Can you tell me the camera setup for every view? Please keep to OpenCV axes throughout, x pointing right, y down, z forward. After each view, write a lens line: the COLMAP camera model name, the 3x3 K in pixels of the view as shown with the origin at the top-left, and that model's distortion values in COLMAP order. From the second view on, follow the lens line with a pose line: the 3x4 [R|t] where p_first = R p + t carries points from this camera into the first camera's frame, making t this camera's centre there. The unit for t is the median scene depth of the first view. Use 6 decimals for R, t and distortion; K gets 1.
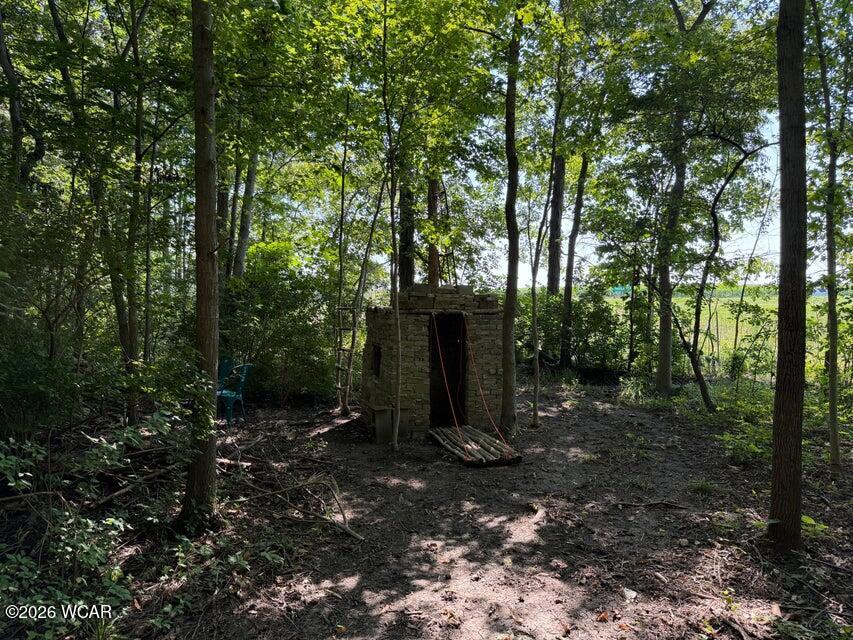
lens RADIAL K [[590.0, 0, 426.5], [0, 590.0, 320.0], [0, 0, 1]] dist [0.161312, -0.317835]
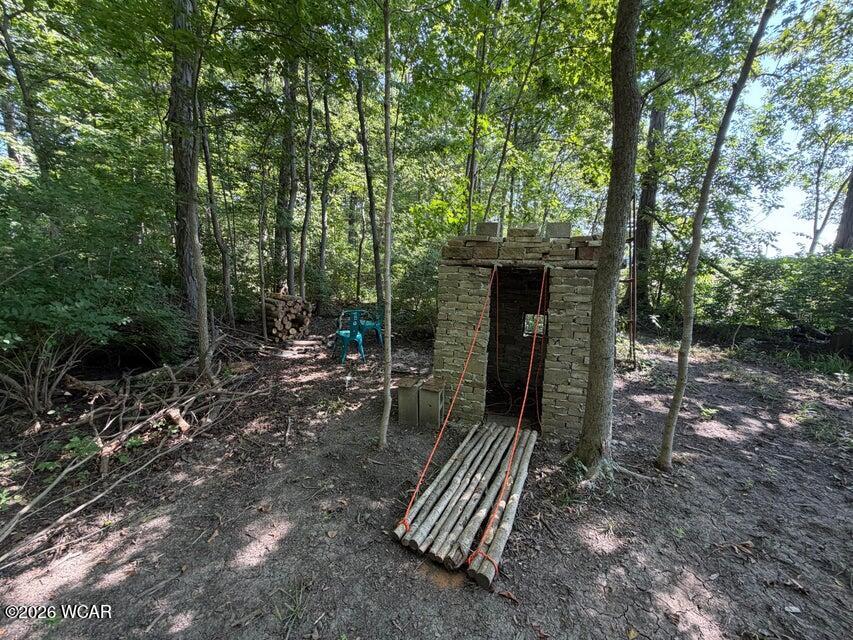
lens RADIAL K [[338.7, 0, 424.0], [0, 338.7, 320.5], [0, 0, 1]] dist [0.000041, -0.000133]
pose [[0.751756, 0.119644, -0.648497, 0.211145], [-0.034388, 0.989178, 0.142634, -0.001018], [0.658545, -0.084925, 0.747735, 0.626985]]
